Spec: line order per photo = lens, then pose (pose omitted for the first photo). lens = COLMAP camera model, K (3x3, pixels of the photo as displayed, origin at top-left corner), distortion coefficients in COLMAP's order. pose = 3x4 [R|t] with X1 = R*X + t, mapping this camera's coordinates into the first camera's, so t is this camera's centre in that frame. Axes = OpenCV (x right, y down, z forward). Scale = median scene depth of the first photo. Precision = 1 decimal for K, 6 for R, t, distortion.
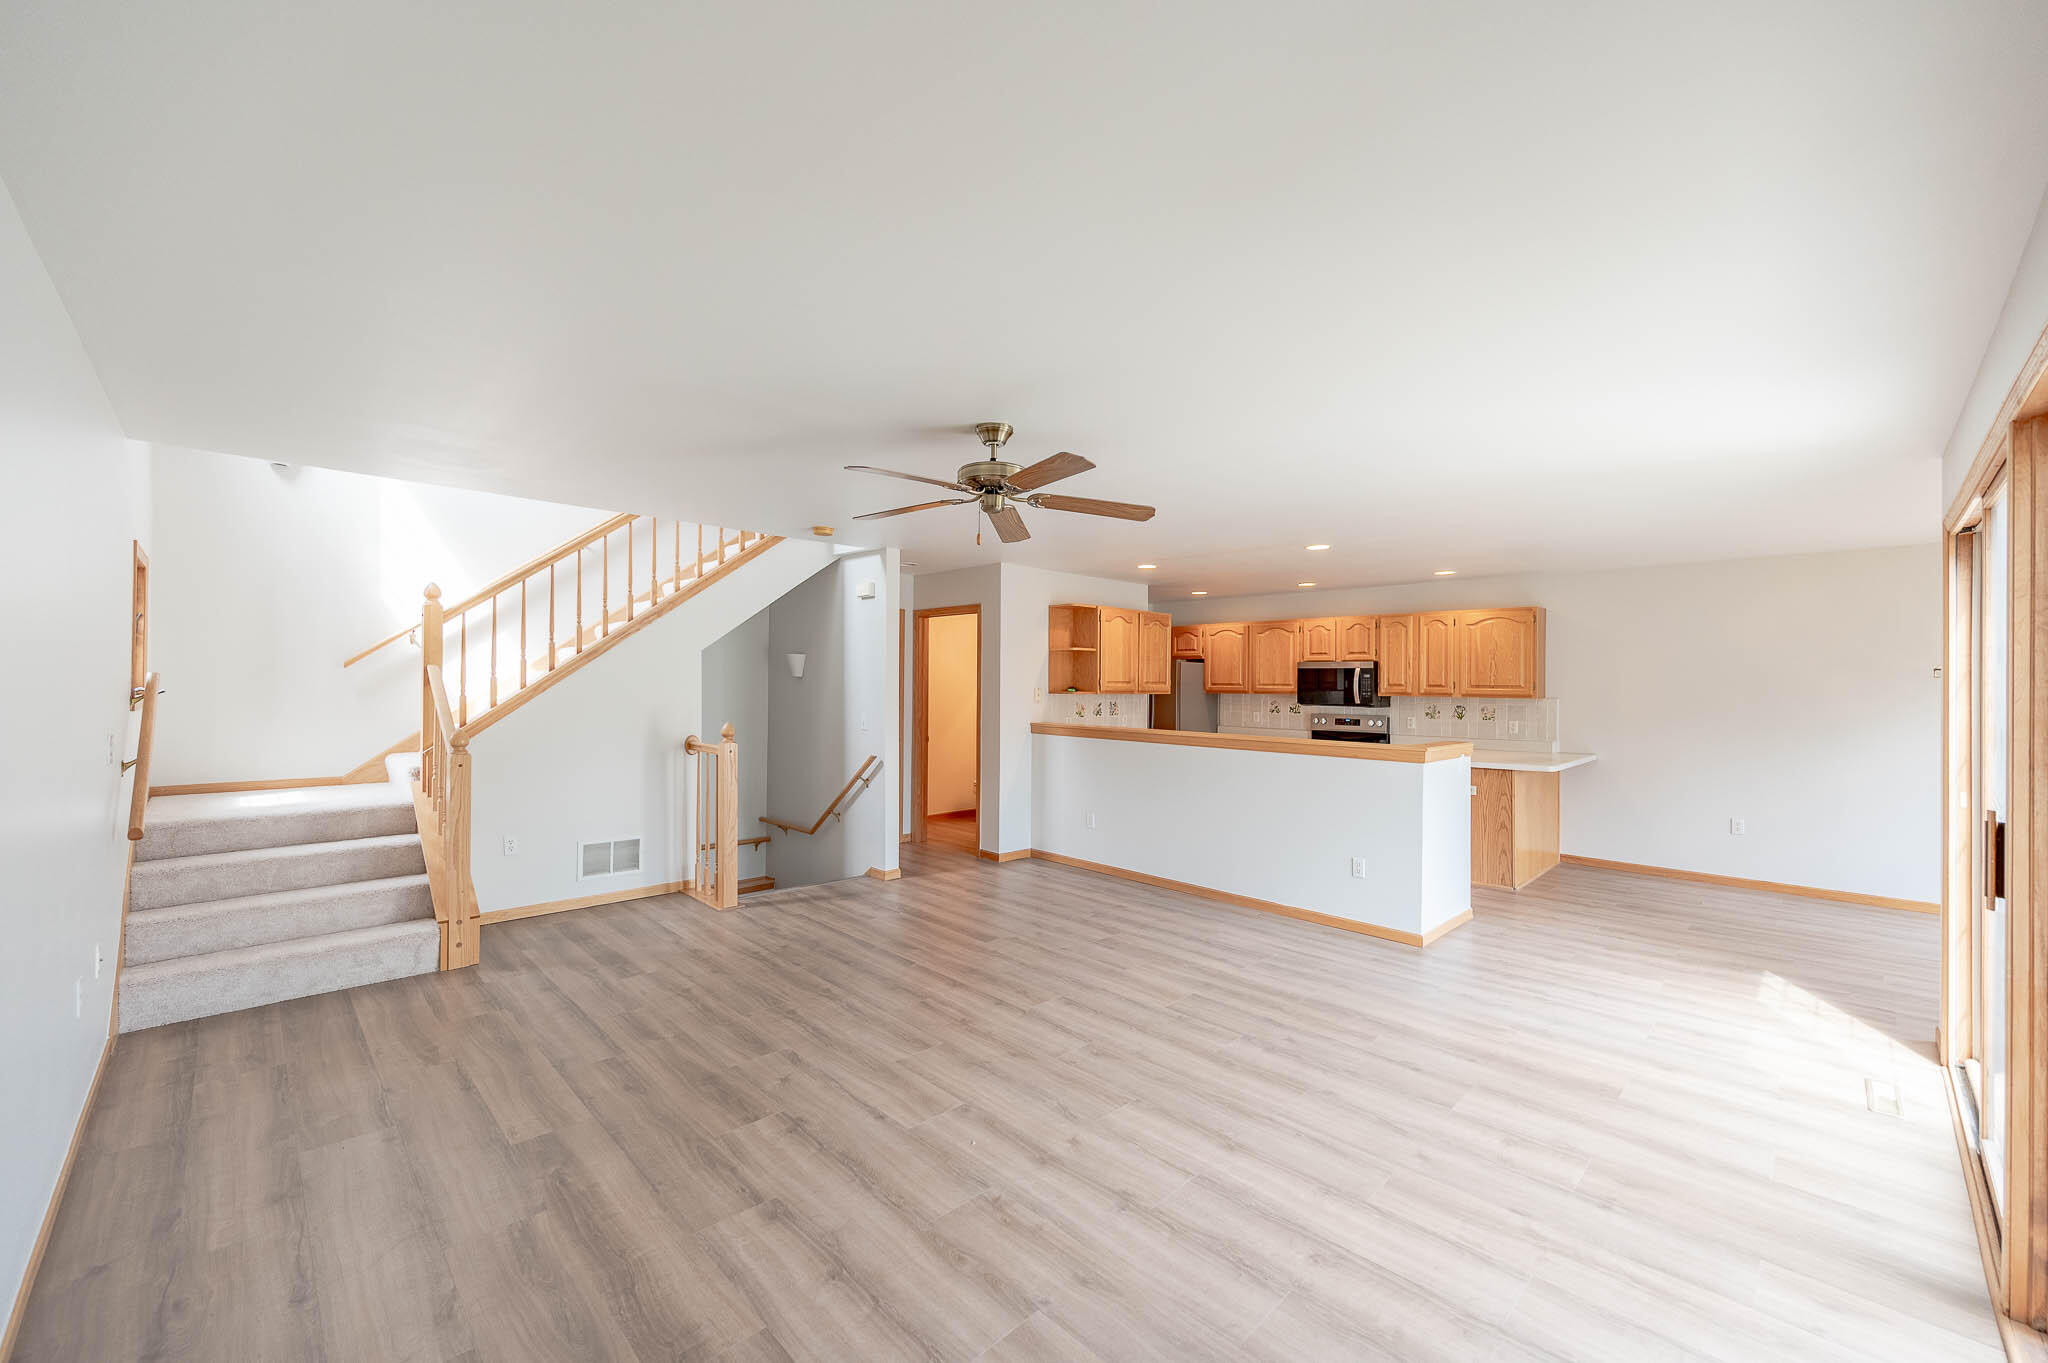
lens RADIAL K [[822.1, 0, 1022.8], [0, 822.1, 680.7], [0, 0, 1]] dist [-0.002763, -0.000065]
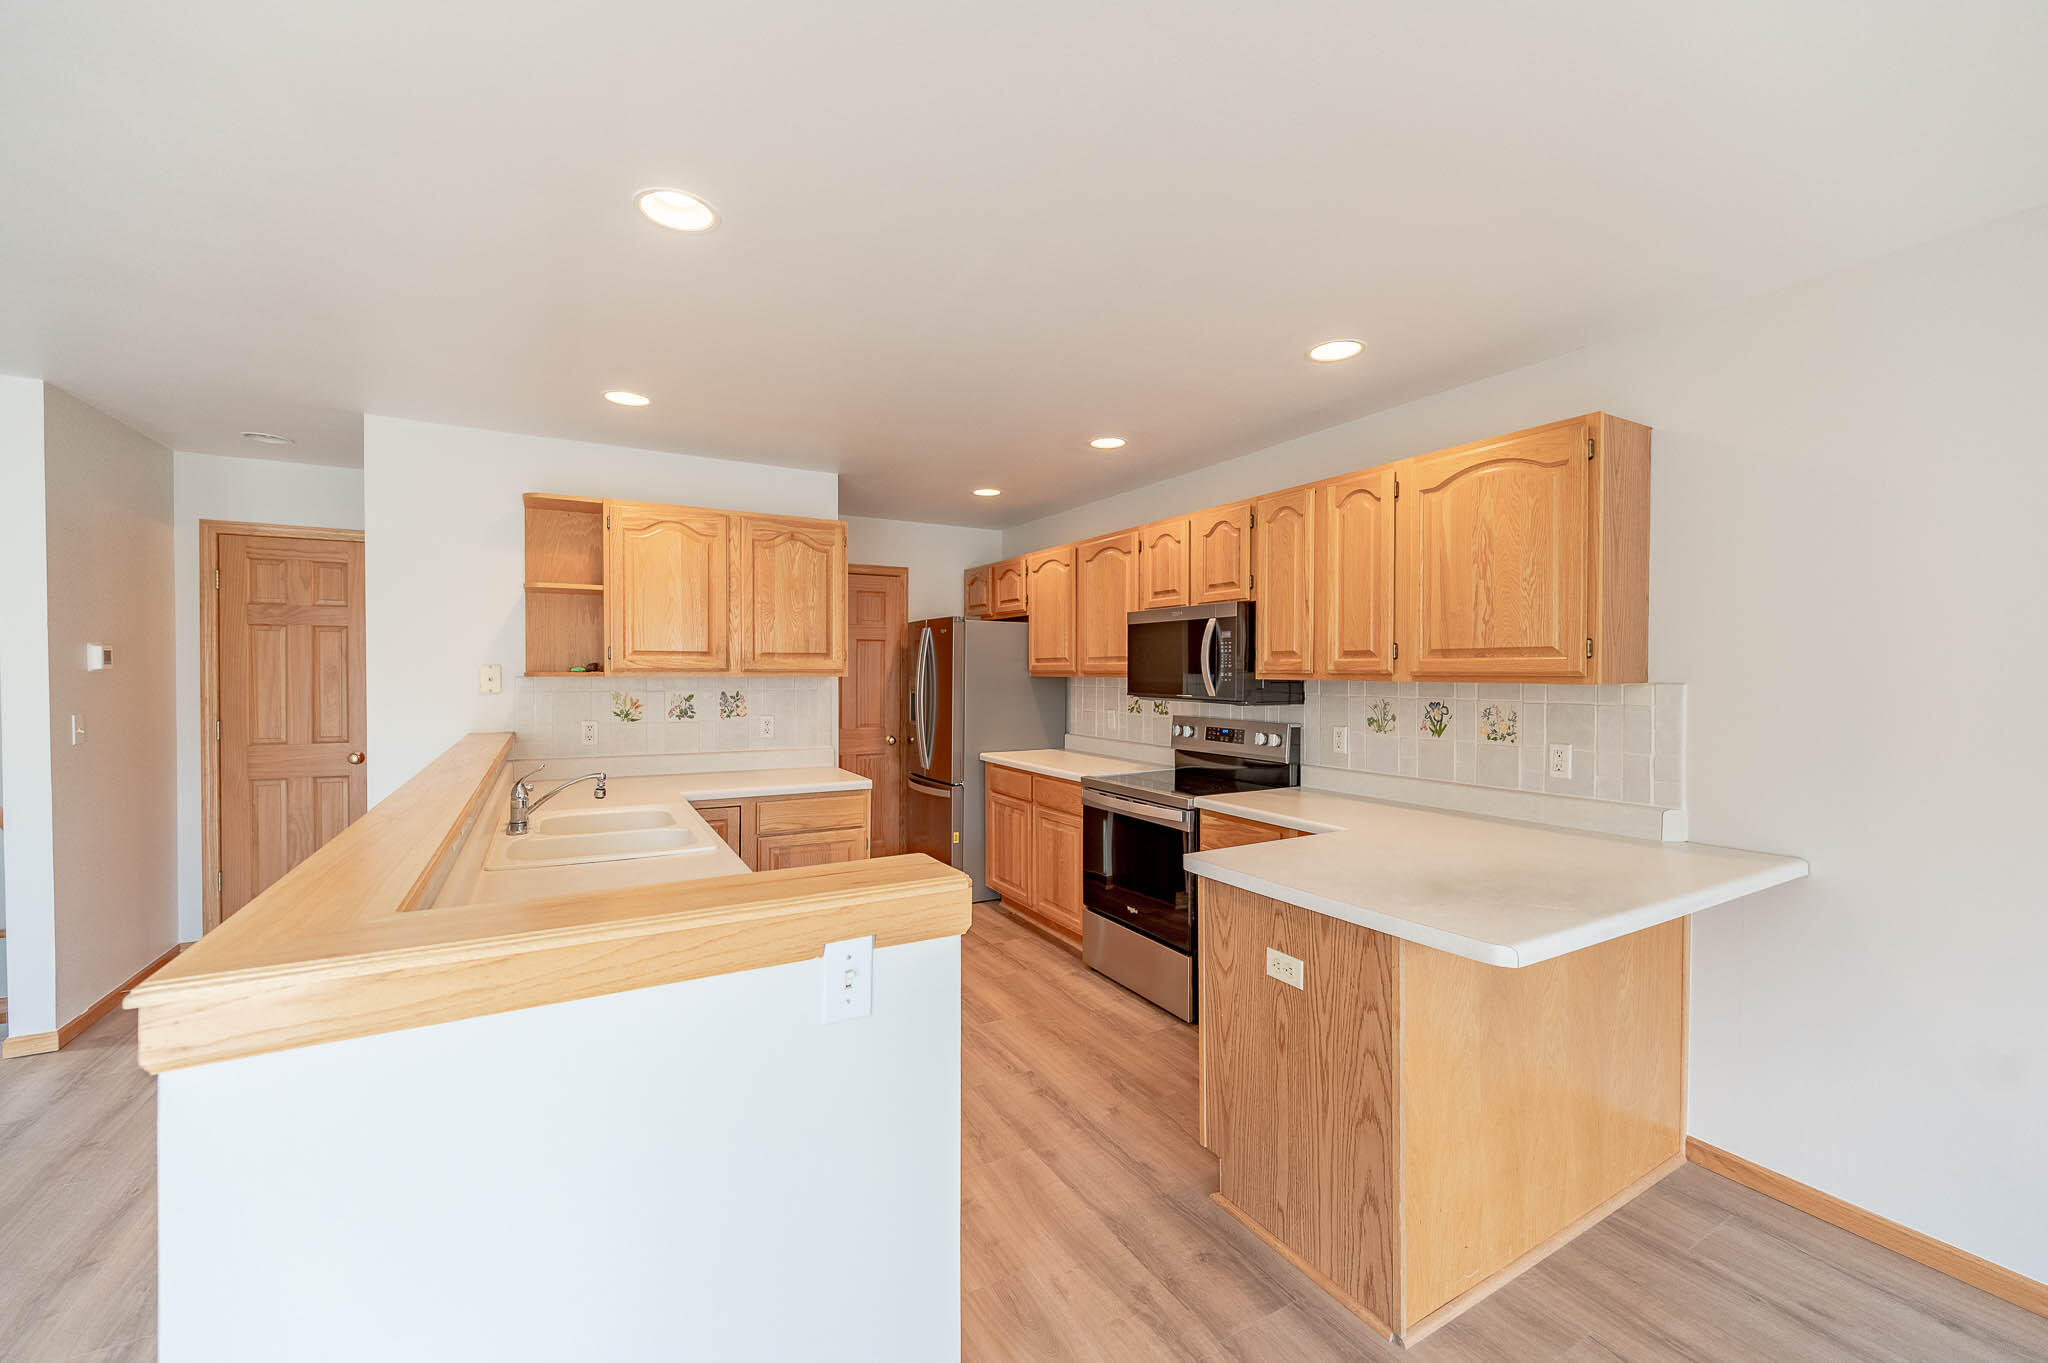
lens RADIAL K [[822.1, 0, 1024.2], [0, 822.1, 677.6], [0, 0, 1]] dist [-0.002763, -0.000065]
pose [[0.966137, -0.003805, -0.258003, 0.427180], [0.006423, 0.999936, 0.009304, 0.012499], [0.257951, -0.010646, 0.966099, 0.538947]]
